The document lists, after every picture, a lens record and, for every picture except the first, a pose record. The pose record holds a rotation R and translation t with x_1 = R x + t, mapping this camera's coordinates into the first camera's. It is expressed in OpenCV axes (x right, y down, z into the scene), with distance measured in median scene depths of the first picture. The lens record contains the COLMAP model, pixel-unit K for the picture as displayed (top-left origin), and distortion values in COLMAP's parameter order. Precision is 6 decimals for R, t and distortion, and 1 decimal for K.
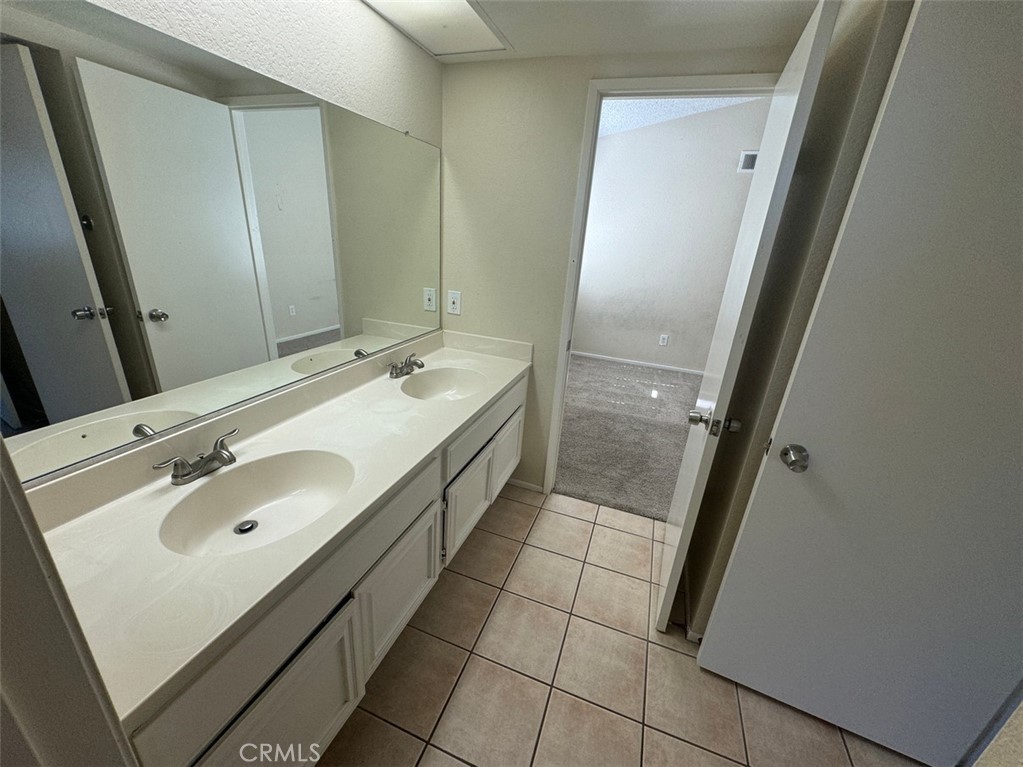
lens RADIAL K [[407.5, 0, 511.2], [0, 407.5, 382.6], [0, 0, 1]] dist [-0.001793, 0.000335]
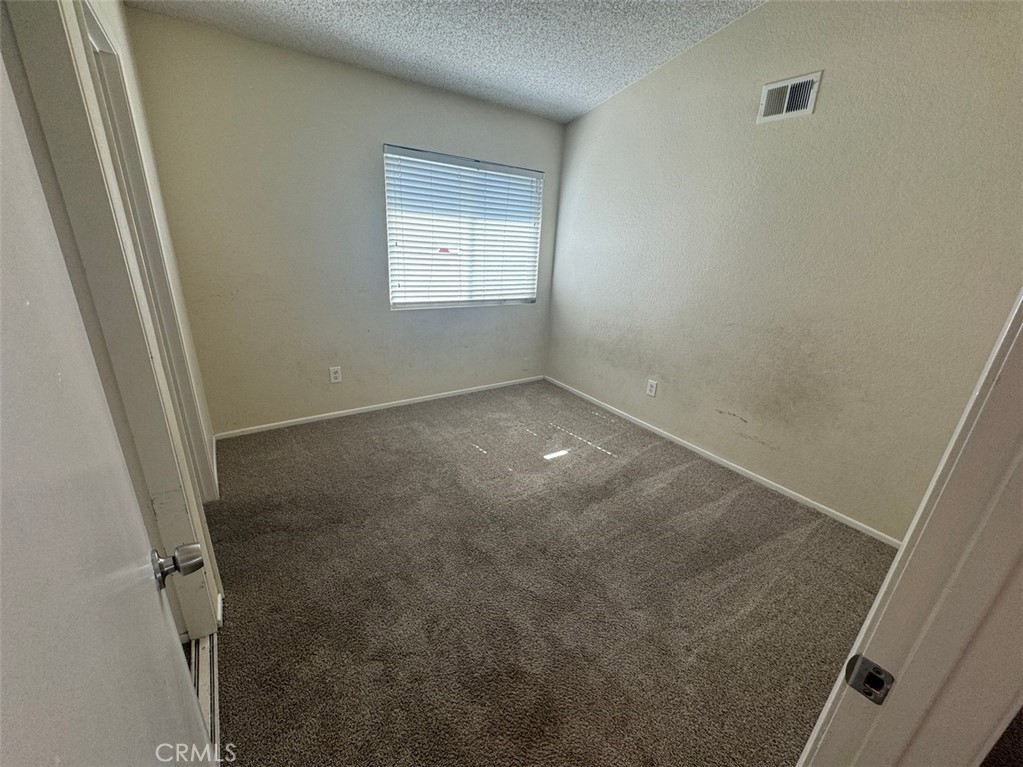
lens RADIAL K [[407.5, 0, 511.2], [0, 407.5, 382.6], [0, 0, 1]] dist [-0.001793, 0.000335]
pose [[0.821500, 0.178166, -0.541659, 0.557829], [-0.203601, 0.978965, 0.013219, -0.075431], [0.532620, 0.099423, 0.840495, 0.306063]]
